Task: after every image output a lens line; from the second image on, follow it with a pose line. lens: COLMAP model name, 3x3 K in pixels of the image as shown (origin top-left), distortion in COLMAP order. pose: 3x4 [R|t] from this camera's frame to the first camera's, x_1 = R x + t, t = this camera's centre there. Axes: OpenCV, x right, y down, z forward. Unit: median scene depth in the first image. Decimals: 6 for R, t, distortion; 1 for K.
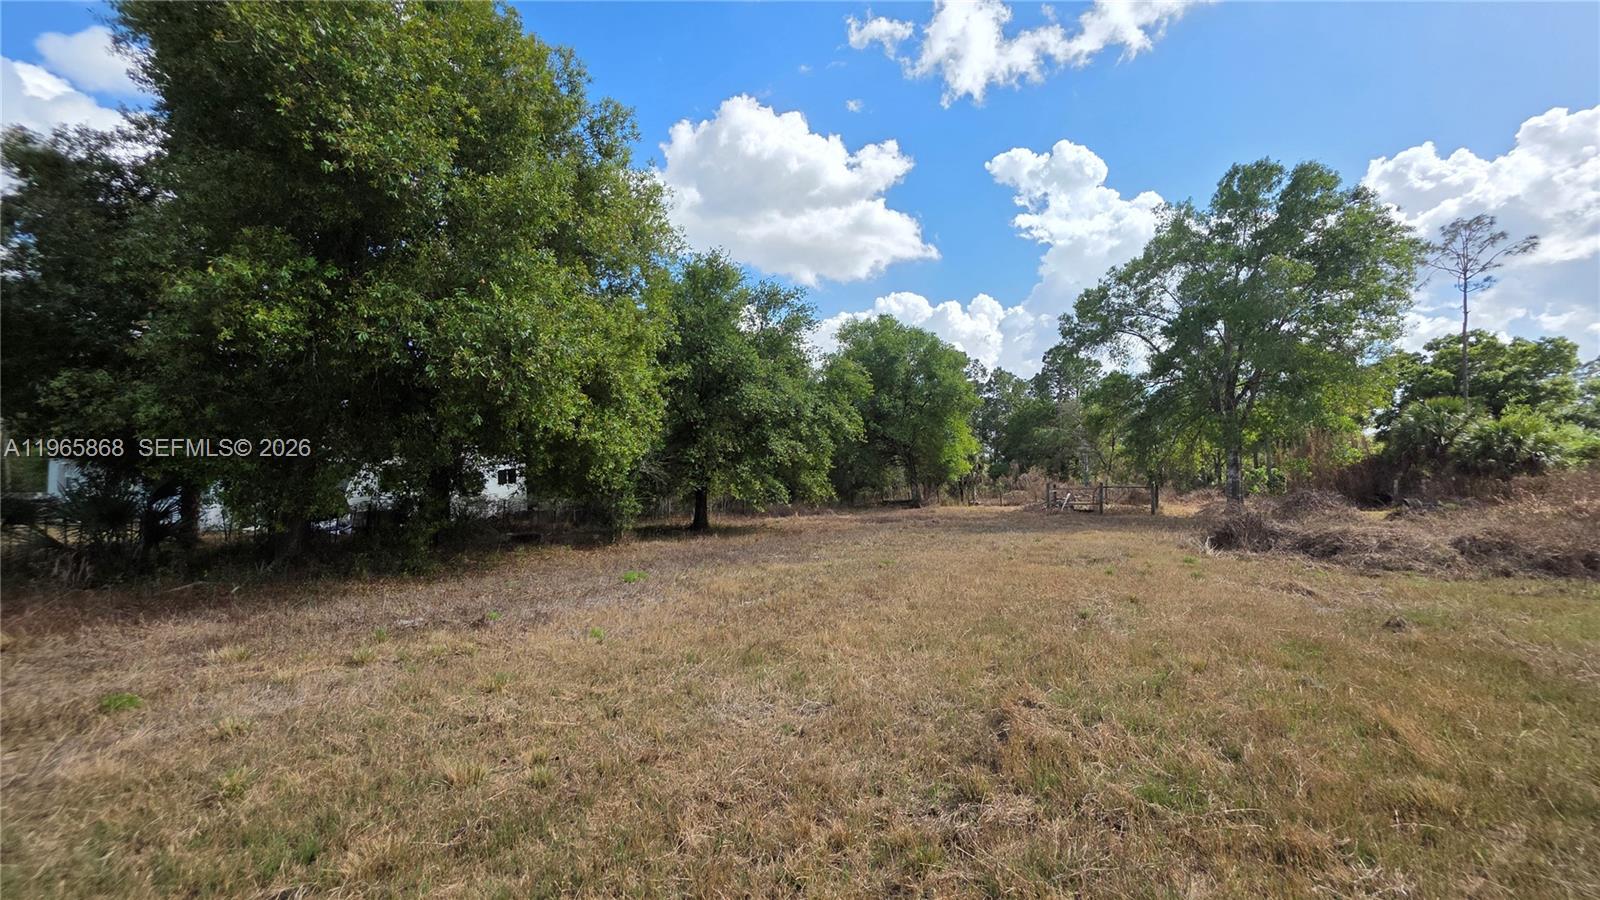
lens RADIAL K [[621.1, 0, 783.9], [0, 621.1, 448.5], [0, 0, 1]] dist [-0.001932, -0.000187]
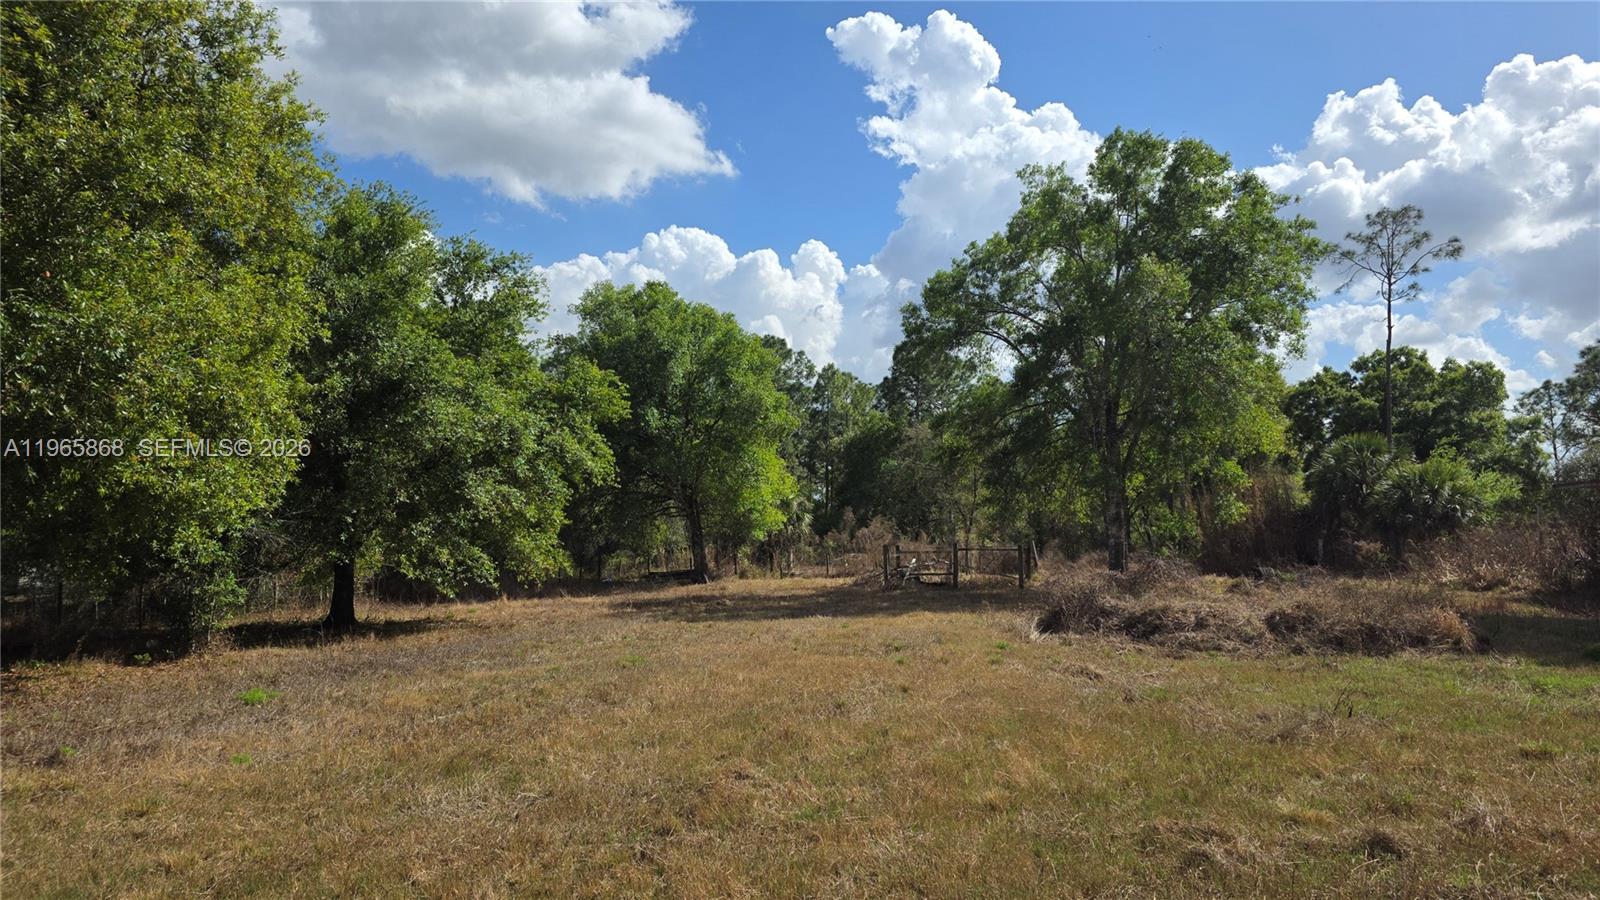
lens RADIAL K [[1055.5, 0, 812.9], [0, 1055.5, 463.7], [0, 0, 1]] dist [0.135806, -0.176463]
pose [[0.953534, 0.018948, 0.300688, -0.020759], [-0.014242, 0.999739, -0.017836, -0.032168], [-0.300948, 0.012725, 0.953556, -0.270096]]
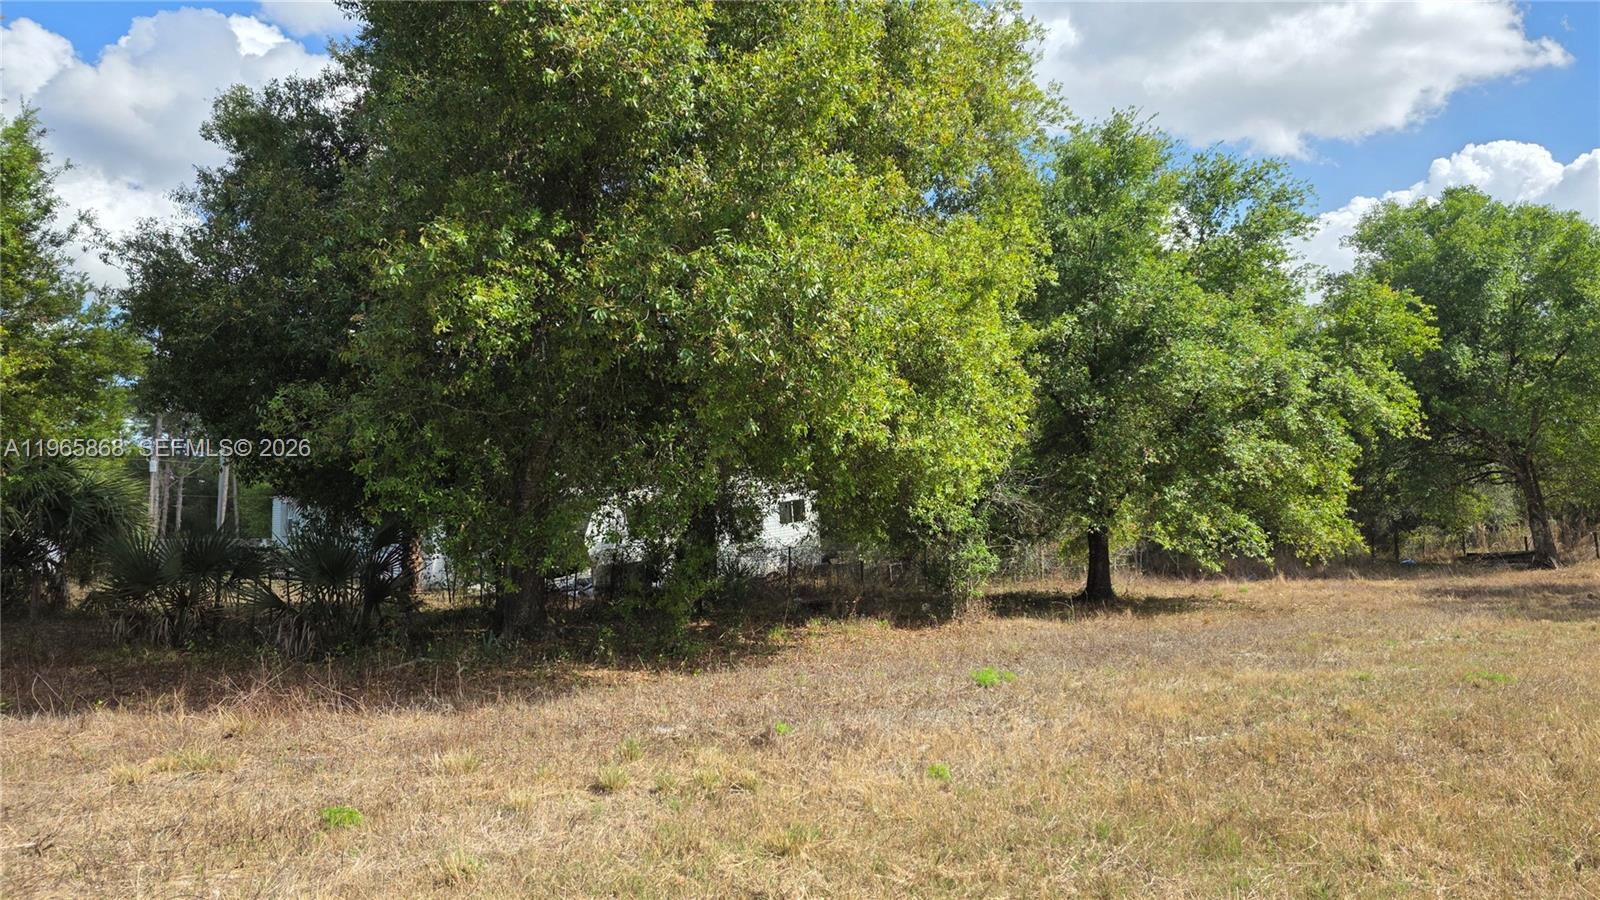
lens RADIAL K [[1022.6, 0, 807.5], [0, 1022.6, 448.7], [0, 0, 1]] dist [0.069471, -0.074127]
pose [[0.921292, -0.033687, -0.387409, -0.014305], [0.028407, 0.999409, -0.019350, -0.000022], [0.387832, 0.006822, 0.921705, 0.018349]]
